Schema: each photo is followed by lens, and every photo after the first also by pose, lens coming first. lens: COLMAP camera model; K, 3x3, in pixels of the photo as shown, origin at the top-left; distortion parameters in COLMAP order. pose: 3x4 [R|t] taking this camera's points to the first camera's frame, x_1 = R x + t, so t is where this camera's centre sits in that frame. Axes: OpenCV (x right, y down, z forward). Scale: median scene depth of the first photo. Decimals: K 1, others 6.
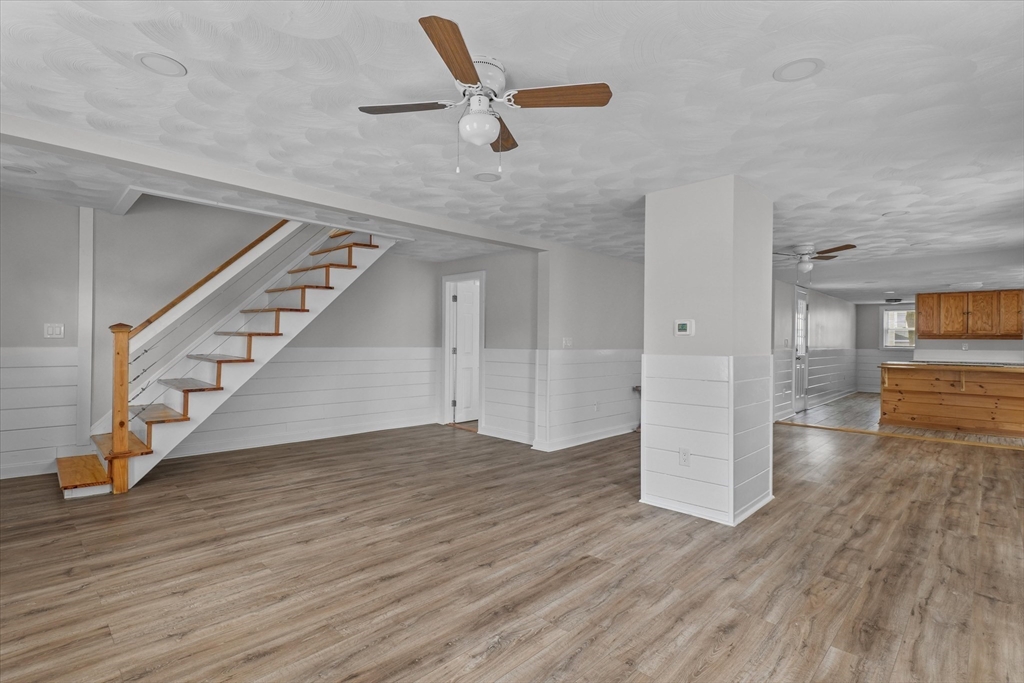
lens RADIAL K [[489.3, 0, 509.5], [0, 489.3, 338.7], [0, 0, 1]] dist [-0.004672, 0.001115]
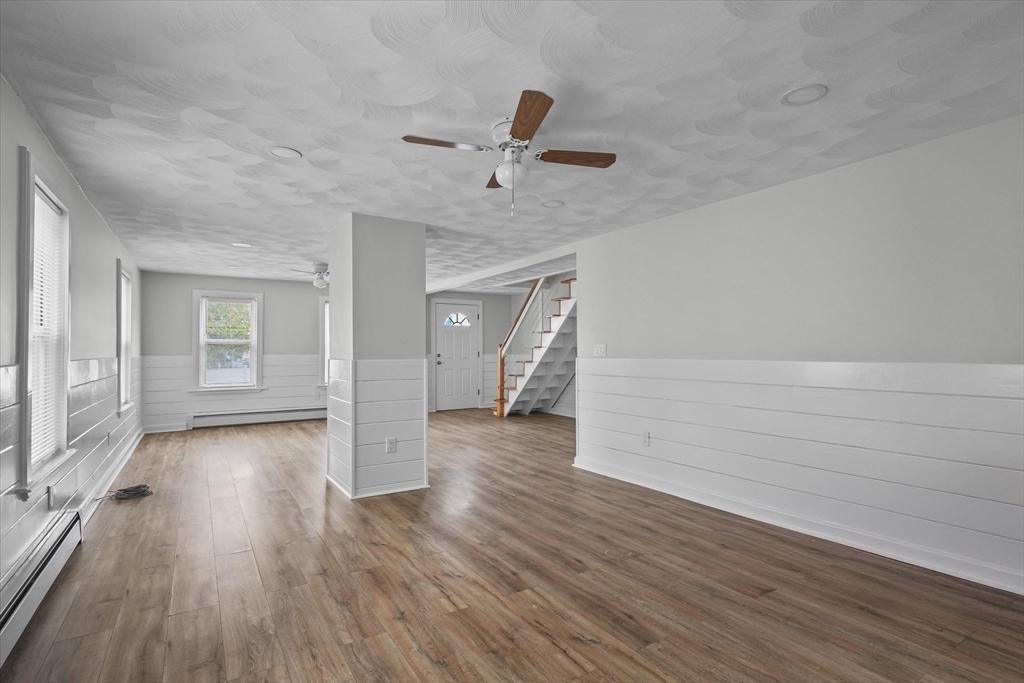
lens RADIAL K [[518.2, 0, 511.8], [0, 518.2, 352.3], [0, 0, 1]] dist [0.016941, -0.000442]
pose [[-0.227799, -0.005546, -0.973692, 1.630910], [0.008354, 0.999936, -0.007650, 0.027678], [0.973672, -0.009877, -0.227738, 1.652740]]
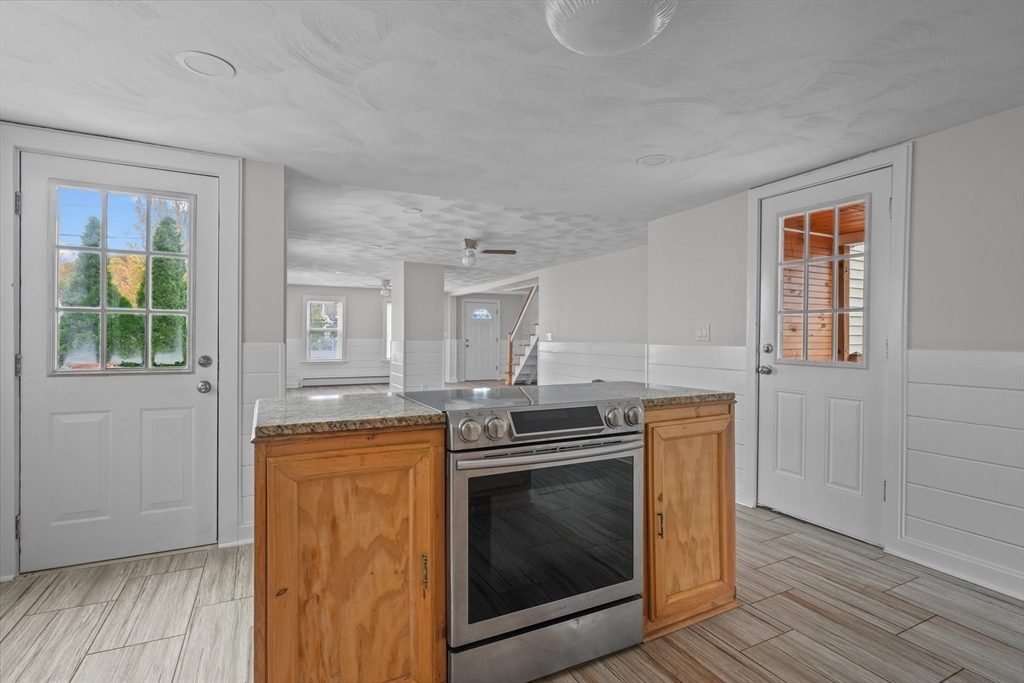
lens RADIAL K [[489.3, 0, 508.2], [0, 489.3, 339.4], [0, 0, 1]] dist [-0.004672, 0.001115]
pose [[-0.320959, -0.008626, -0.947054, 2.309094], [-0.001193, 0.999961, -0.008703, 0.043507], [0.947092, -0.001663, -0.320957, 2.071076]]
